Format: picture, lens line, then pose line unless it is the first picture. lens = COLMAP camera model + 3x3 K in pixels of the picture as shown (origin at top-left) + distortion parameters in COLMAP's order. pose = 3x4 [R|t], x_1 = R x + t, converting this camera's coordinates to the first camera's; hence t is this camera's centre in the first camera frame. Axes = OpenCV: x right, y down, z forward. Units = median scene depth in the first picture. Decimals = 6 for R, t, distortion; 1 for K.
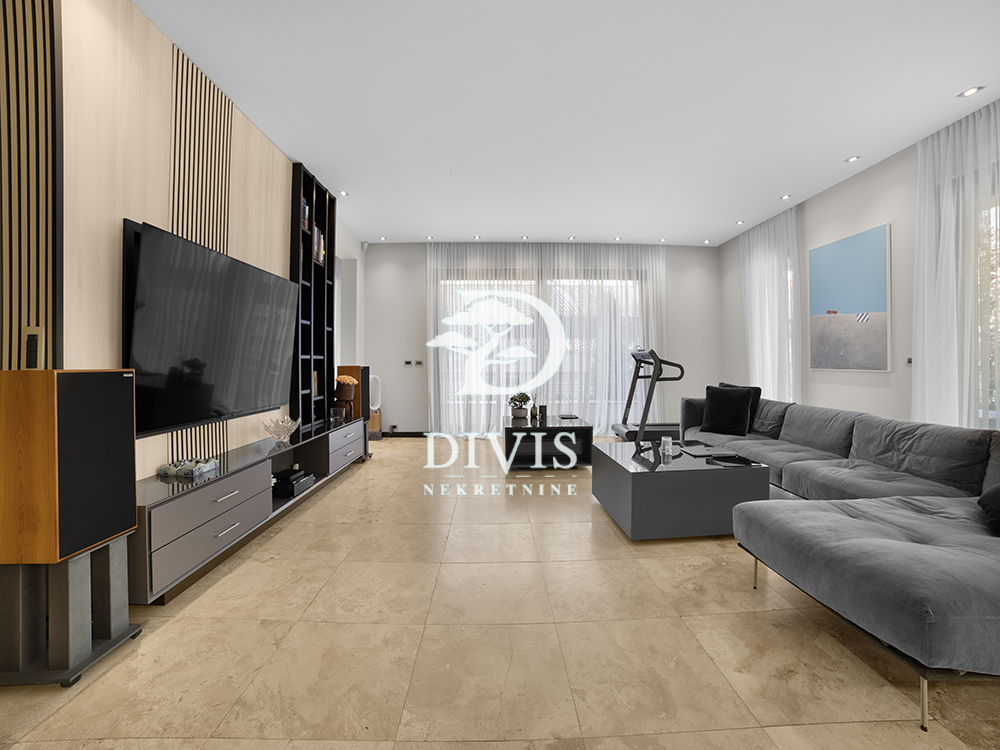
lens RADIAL K [[412.5, 0, 497.6], [0, 412.5, 367.5], [0, 0, 1]] dist [-0.096732, 0.034363]
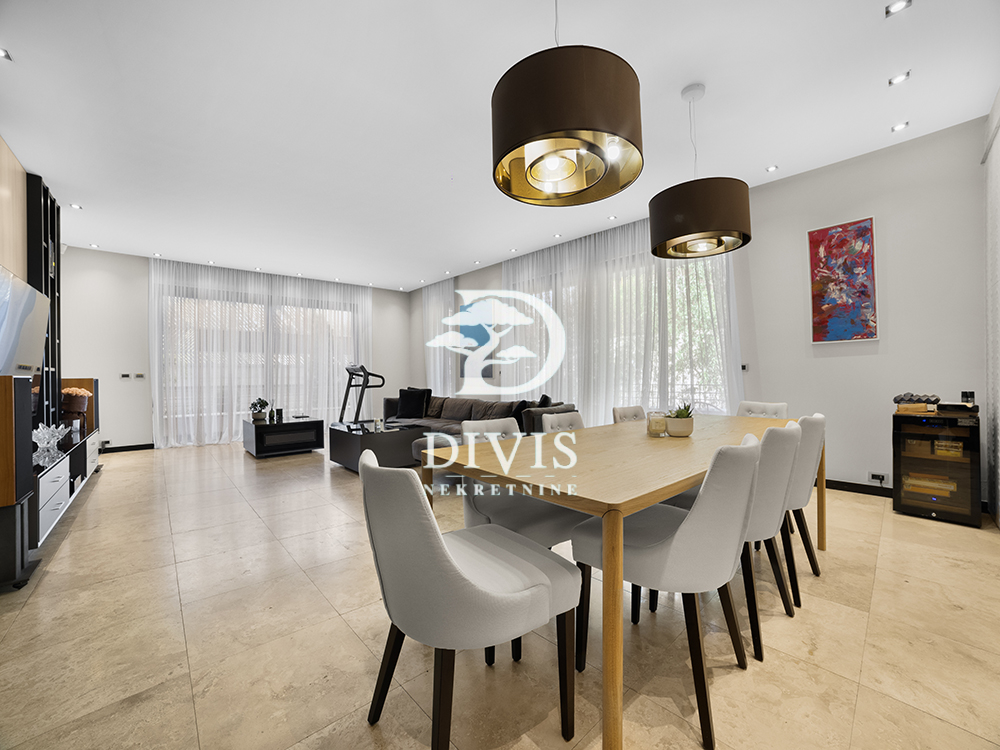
lens RADIAL K [[412.5, 0, 497.6], [0, 412.5, 367.5], [0, 0, 1]] dist [-0.096732, 0.034363]
pose [[0.759032, 0.007641, 0.651008, -0.159824], [0.015119, 0.999455, -0.029358, 0.010524], [-0.650877, 0.032126, 0.758503, -0.318696]]
